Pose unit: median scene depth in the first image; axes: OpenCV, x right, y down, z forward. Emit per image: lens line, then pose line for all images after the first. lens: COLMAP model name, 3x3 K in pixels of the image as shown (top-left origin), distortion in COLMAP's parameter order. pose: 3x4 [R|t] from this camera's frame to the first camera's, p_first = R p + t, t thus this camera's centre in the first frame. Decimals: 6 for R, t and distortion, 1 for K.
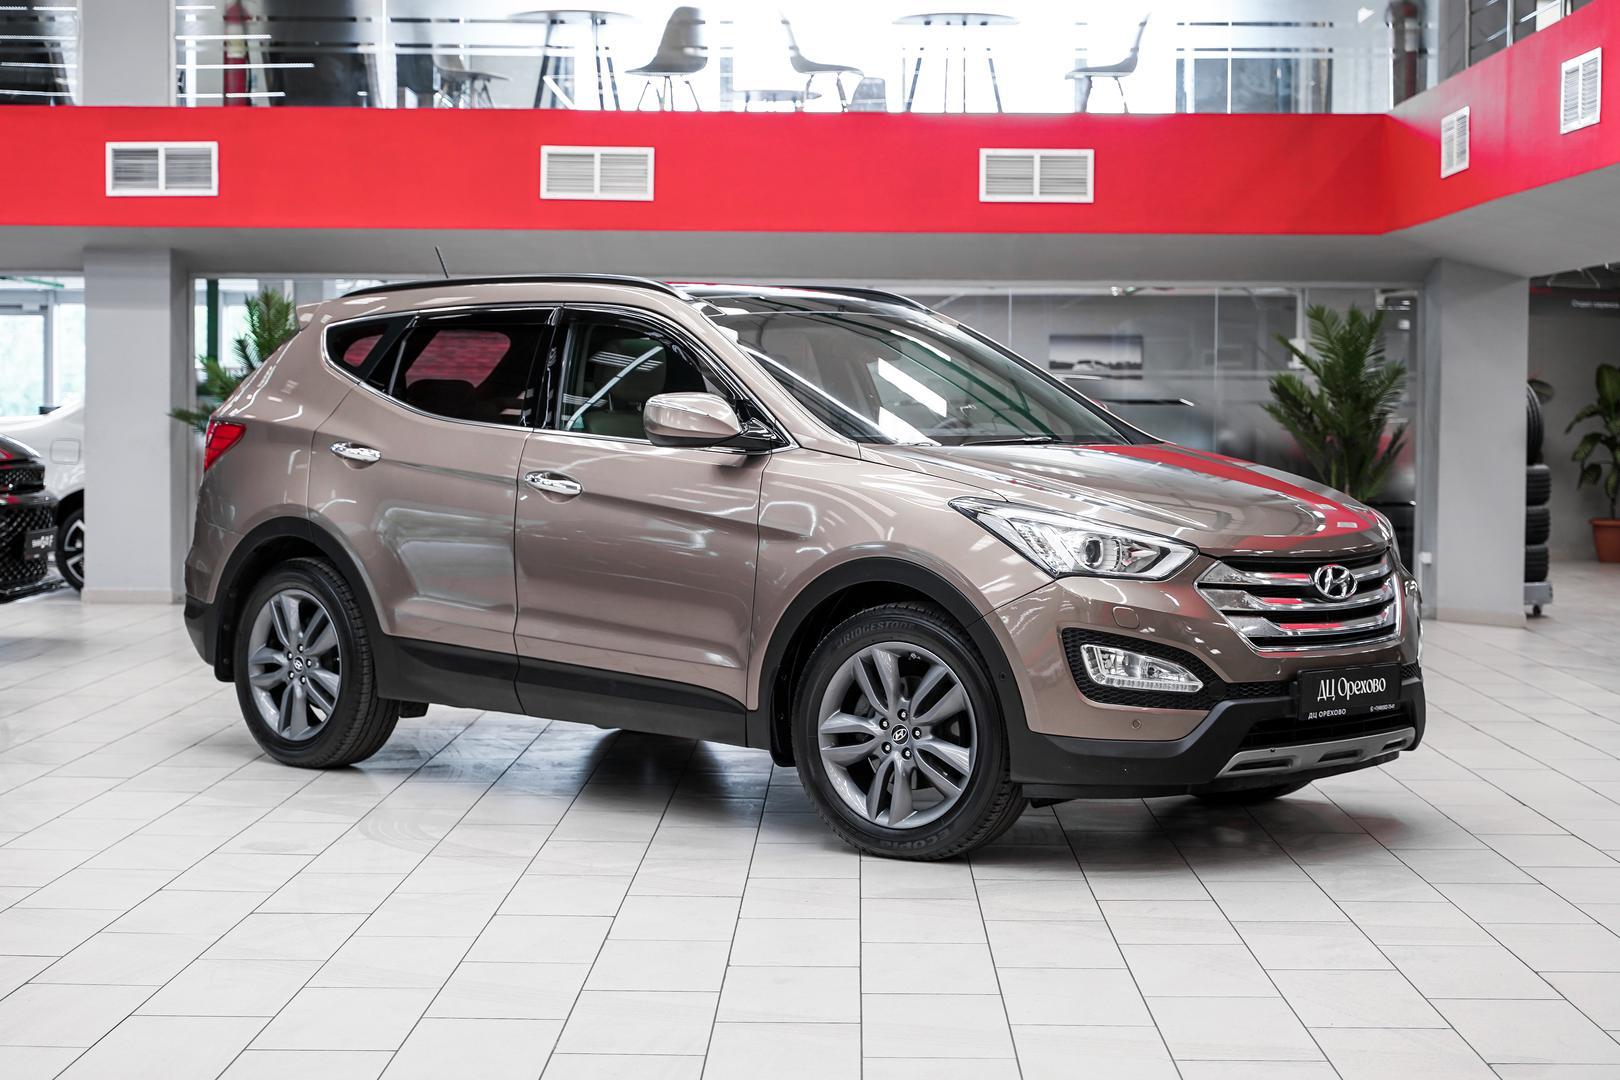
lens RADIAL K [[2684.0, 0, 794.8], [0, 2684.0, 532.3], [0, 0, 1]] dist [0.001212, 0.000000]
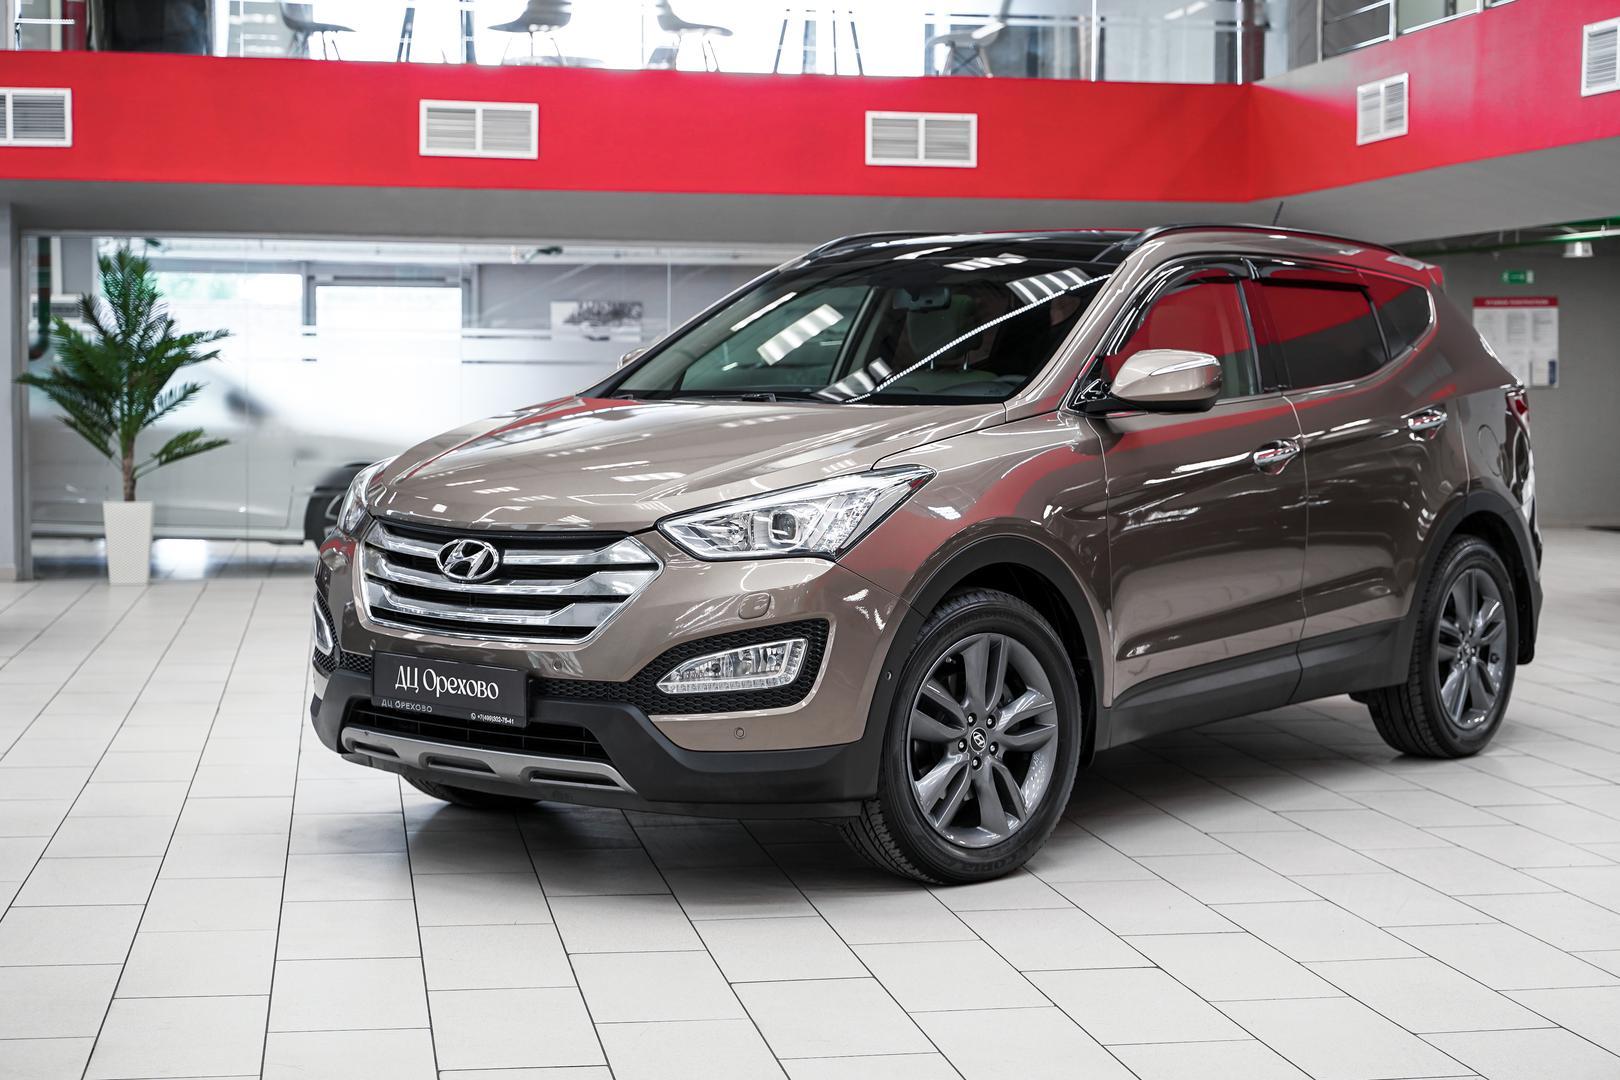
lens RADIAL K [[2467.3, 0, 810.9], [0, 2467.3, 543.9], [0, 0, 1]] dist [0.005915, 0.000000]
pose [[0.982835, -0.014148, 0.183942, -0.116680], [0.010107, 0.999687, 0.022888, -0.003319], [-0.184208, -0.020636, 0.982671, 0.095691]]
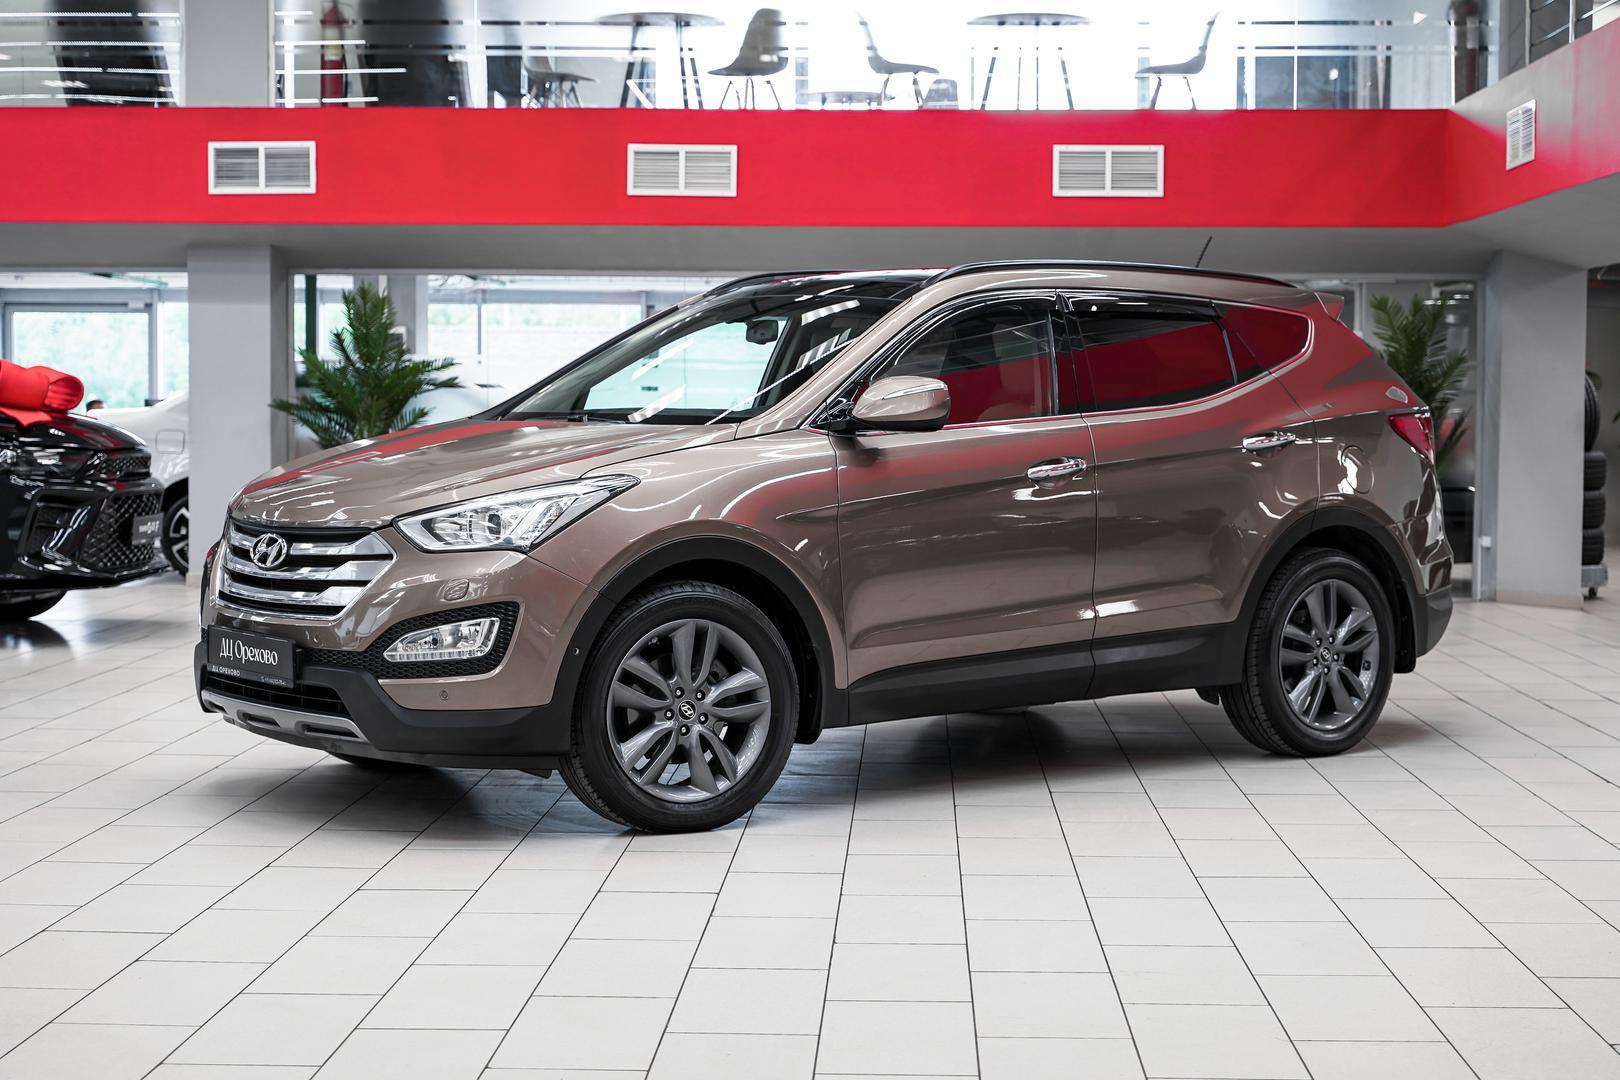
lens RADIAL K [[2556.3, 0, 817.9], [0, 2556.3, 549.4], [0, 0, 1]] dist [-0.001364, 0.000000]
pose [[0.999861, -0.001661, -0.016600, -0.005027], [0.001845, 0.999937, 0.011056, 0.001242], [0.016581, -0.011085, 0.999801, 0.015464]]
